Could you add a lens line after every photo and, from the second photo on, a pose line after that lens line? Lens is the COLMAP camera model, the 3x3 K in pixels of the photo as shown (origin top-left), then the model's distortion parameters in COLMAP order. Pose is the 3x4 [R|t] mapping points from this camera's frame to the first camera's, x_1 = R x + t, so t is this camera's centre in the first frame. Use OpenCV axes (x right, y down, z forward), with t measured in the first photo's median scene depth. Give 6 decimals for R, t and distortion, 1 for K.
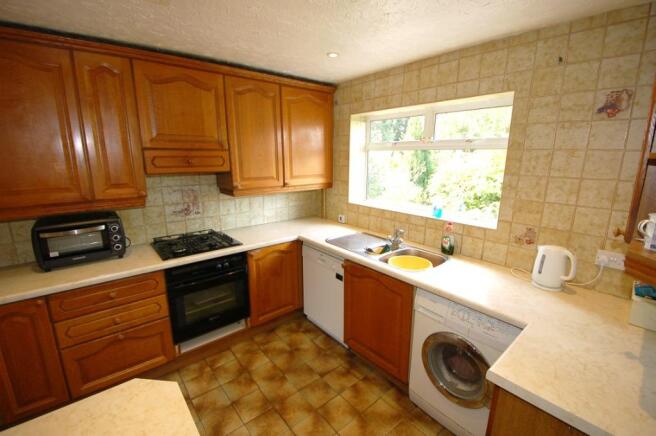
lens RADIAL K [[287.2, 0, 328.3], [0, 287.2, 218.5], [0, 0, 1]] dist [-0.007619, -0.008684]
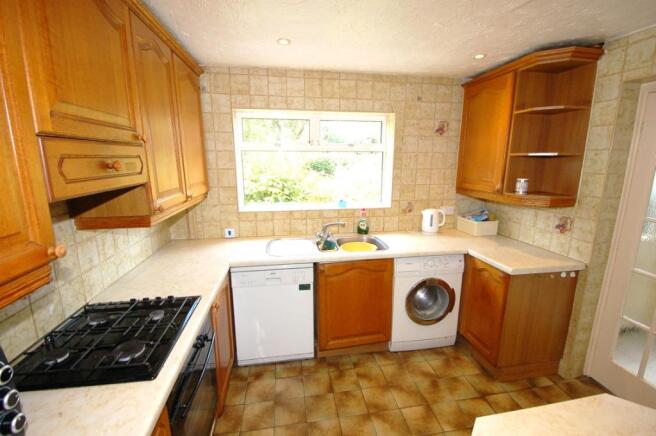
lens RADIAL K [[287.2, 0, 332.7], [0, 287.2, 218.3], [0, 0, 1]] dist [-0.007619, -0.008684]
pose [[0.499045, -0.177689, 0.848163, -0.753701], [0.189307, 0.977466, 0.093393, -0.093062], [-0.845646, 0.113956, 0.521438, 0.474564]]
